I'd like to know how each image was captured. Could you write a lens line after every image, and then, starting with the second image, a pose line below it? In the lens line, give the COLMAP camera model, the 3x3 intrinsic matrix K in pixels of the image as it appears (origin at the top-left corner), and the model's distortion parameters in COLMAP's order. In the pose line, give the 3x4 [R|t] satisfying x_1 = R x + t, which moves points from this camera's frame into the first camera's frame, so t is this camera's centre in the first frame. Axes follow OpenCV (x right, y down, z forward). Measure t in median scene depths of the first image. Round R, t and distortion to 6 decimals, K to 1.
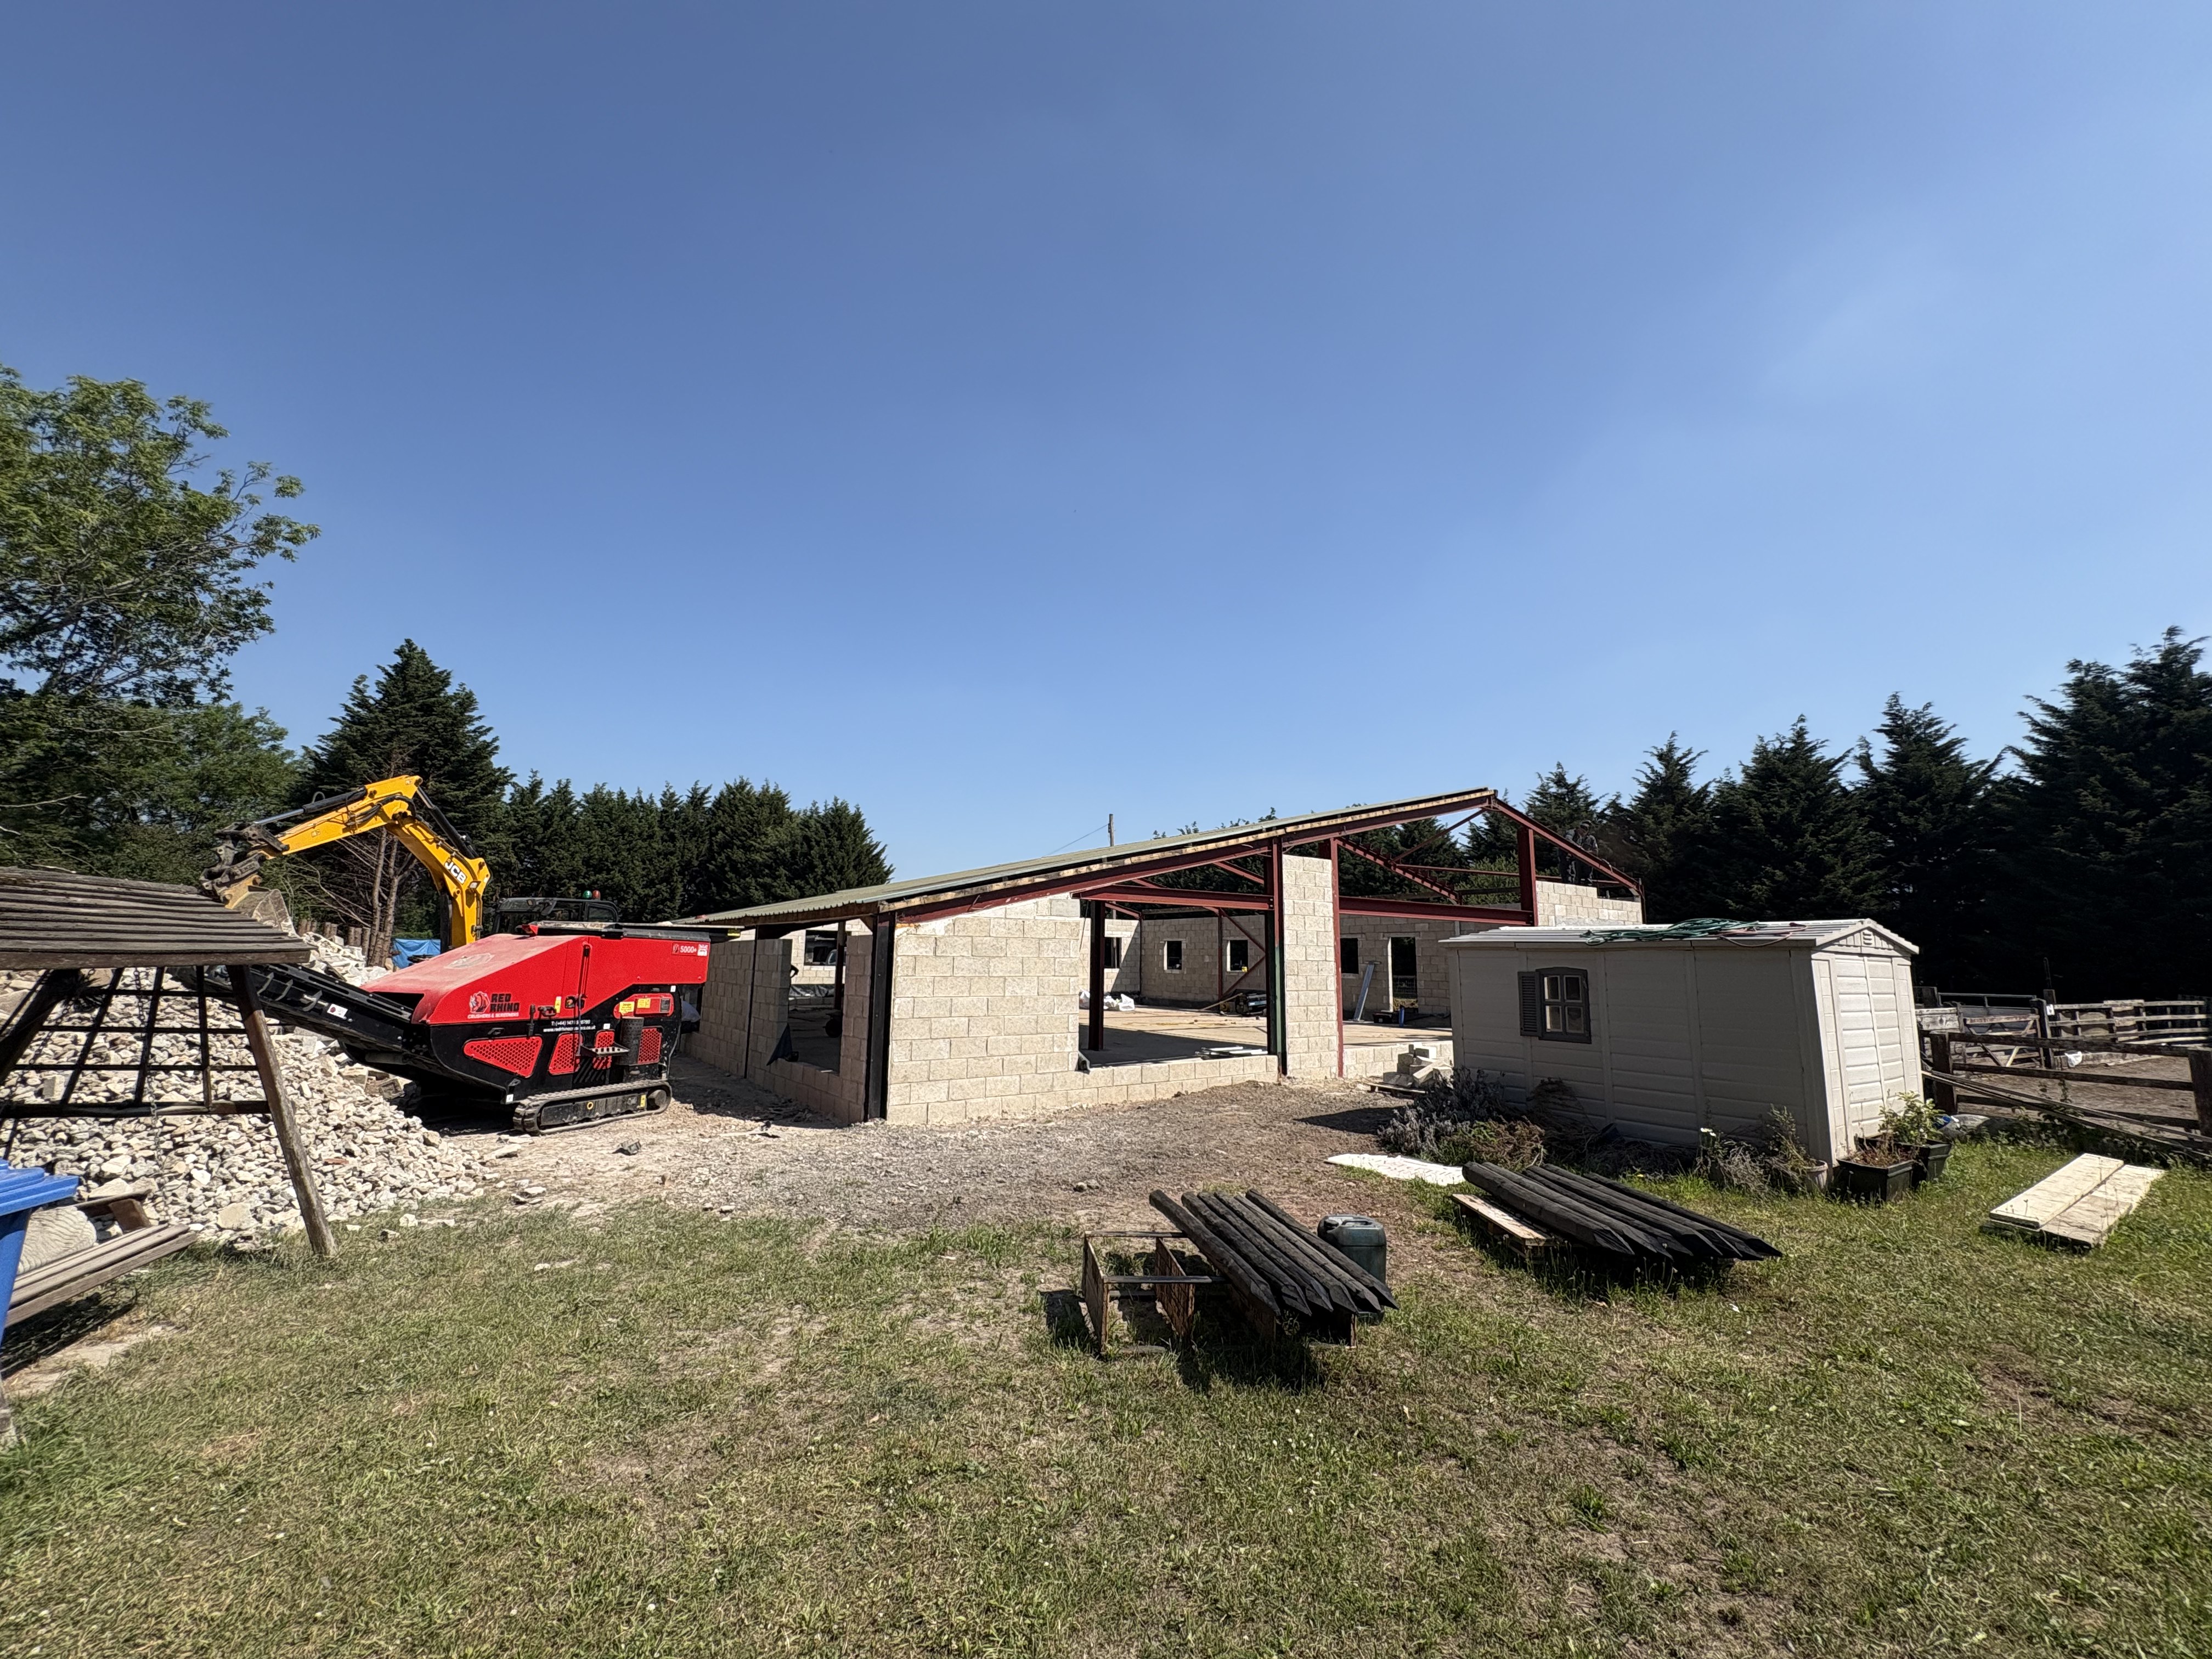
lens RADIAL K [[882.2, 0, 1108.5], [0, 882.2, 830.4], [0, 0, 1]] dist [0.000029, 0.000220]
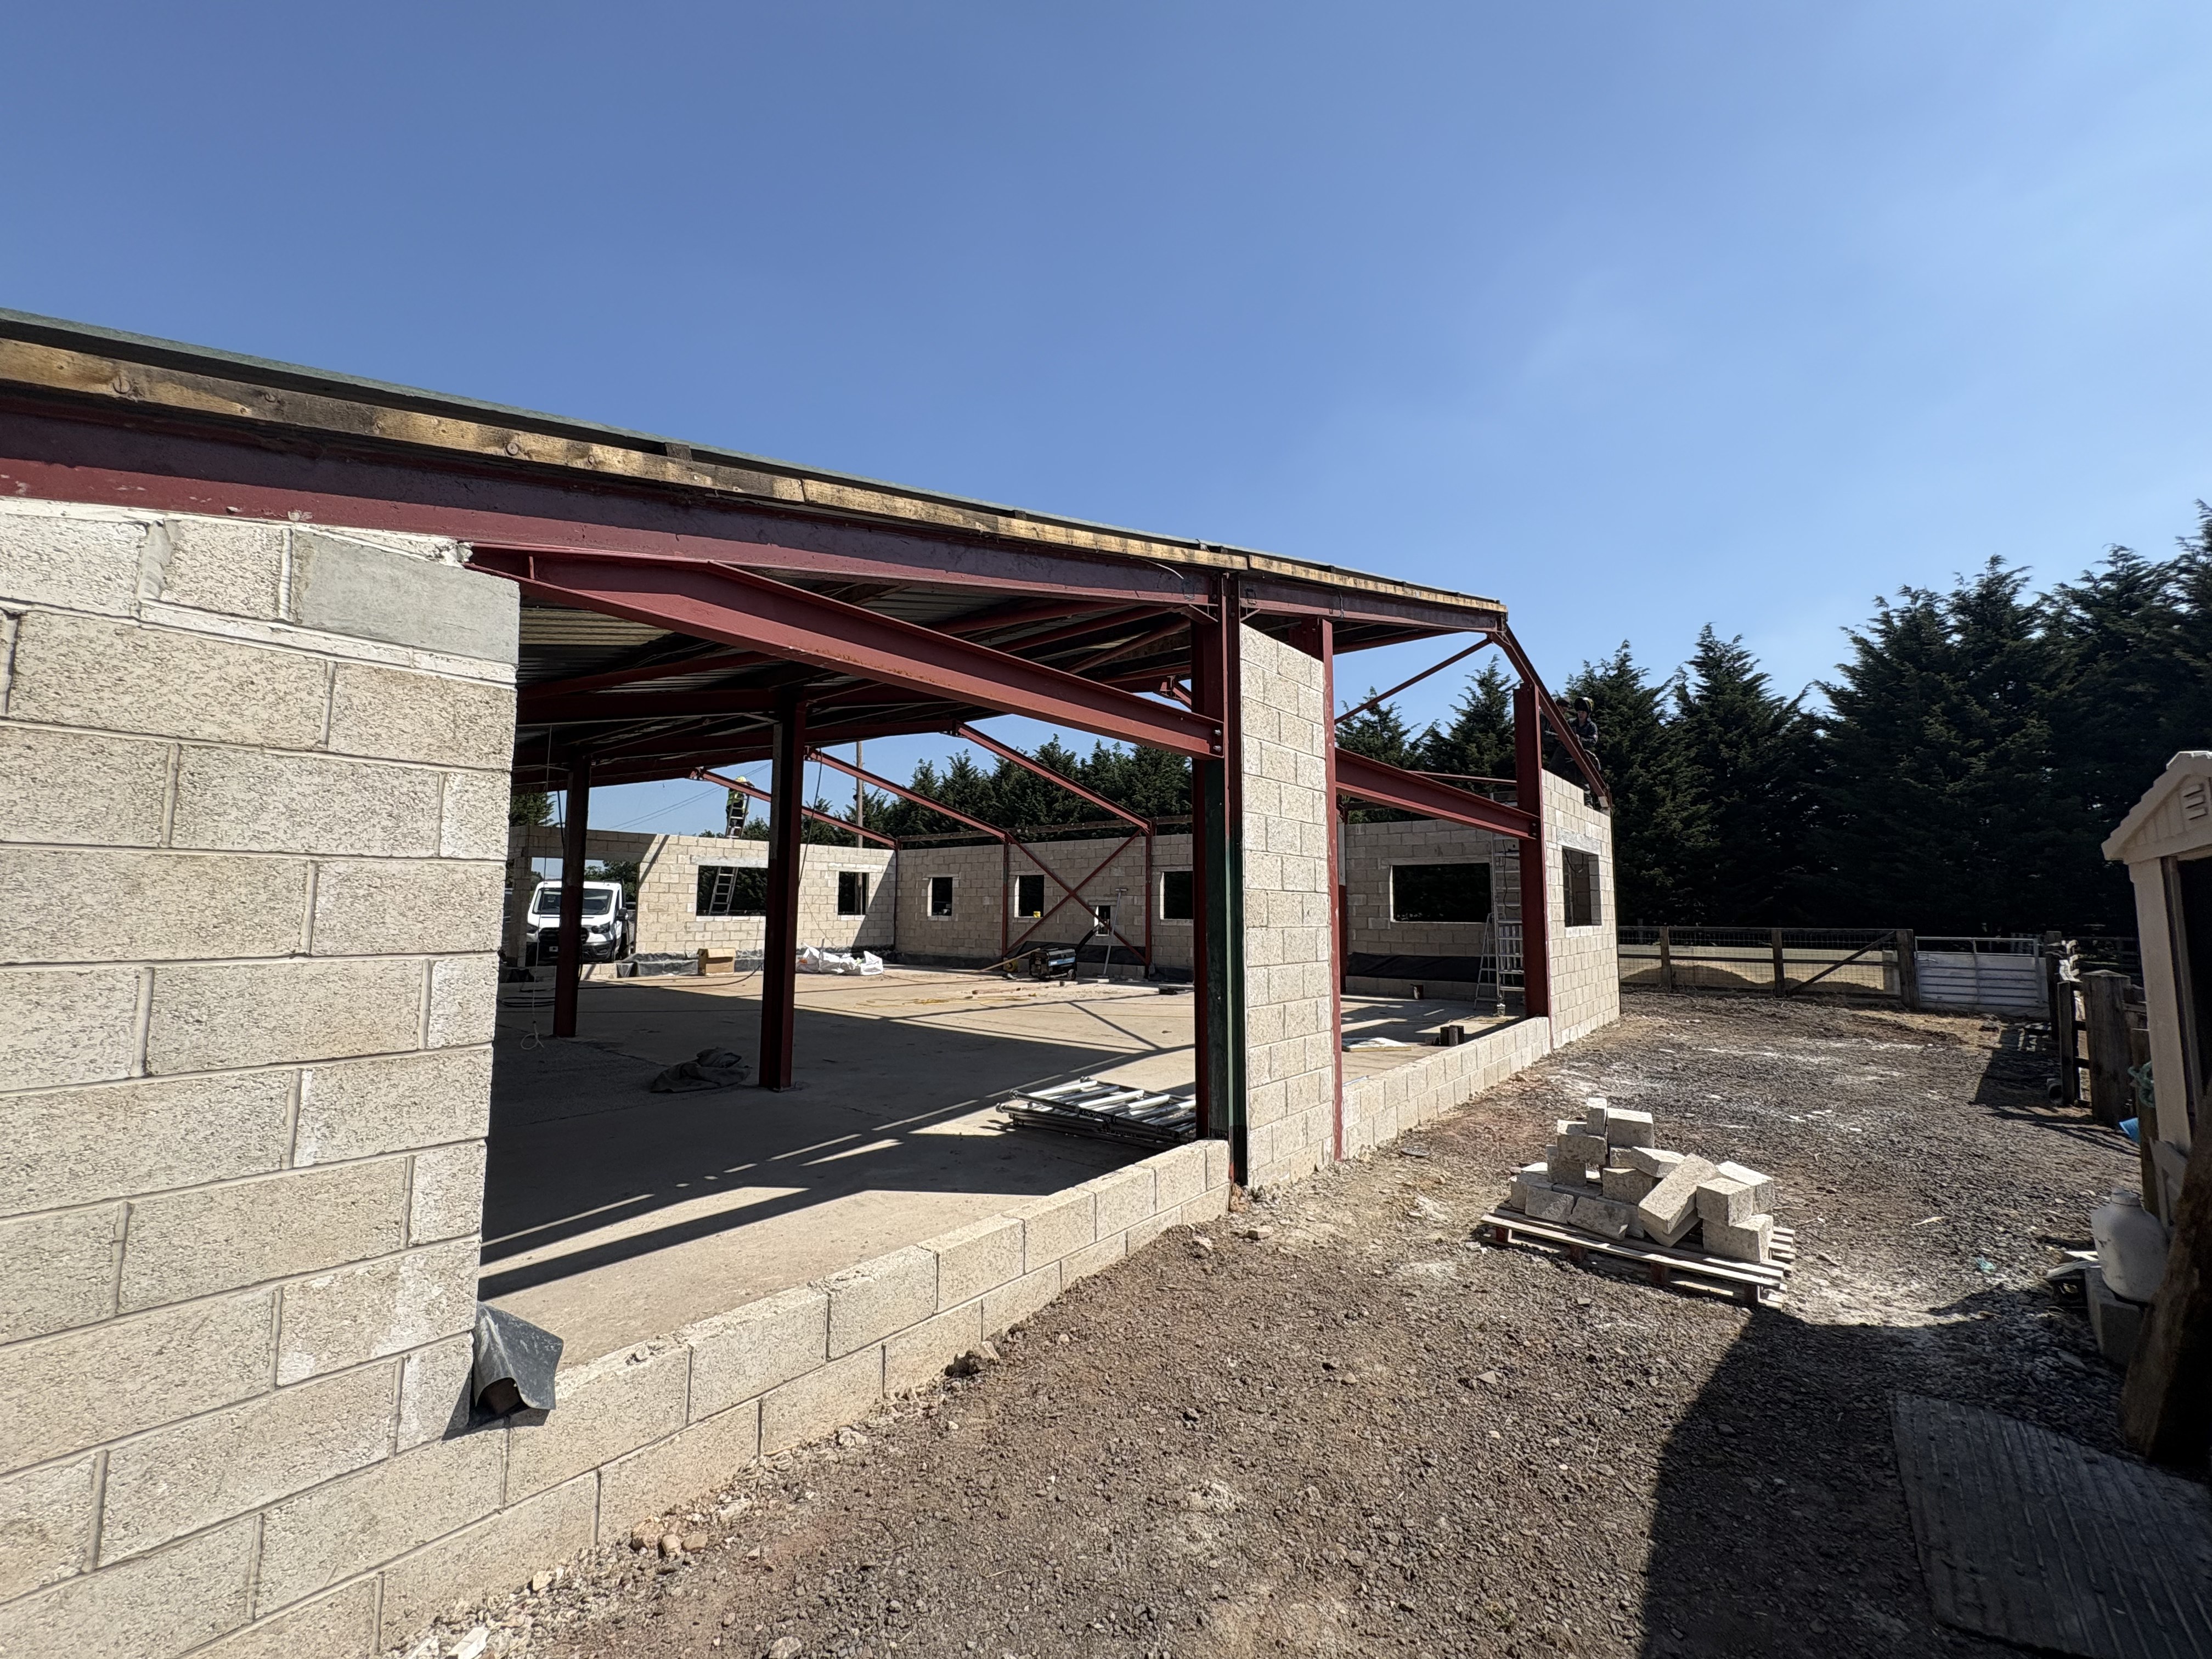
lens RADIAL K [[882.2, 0, 1108.5], [0, 882.2, 830.4], [0, 0, 1]] dist [0.000029, 0.000220]
pose [[0.965485, 0.016892, 0.259911, 0.016558], [-0.032560, 0.997894, 0.056097, 0.041140], [-0.258416, -0.062623, 0.964002, 0.260062]]
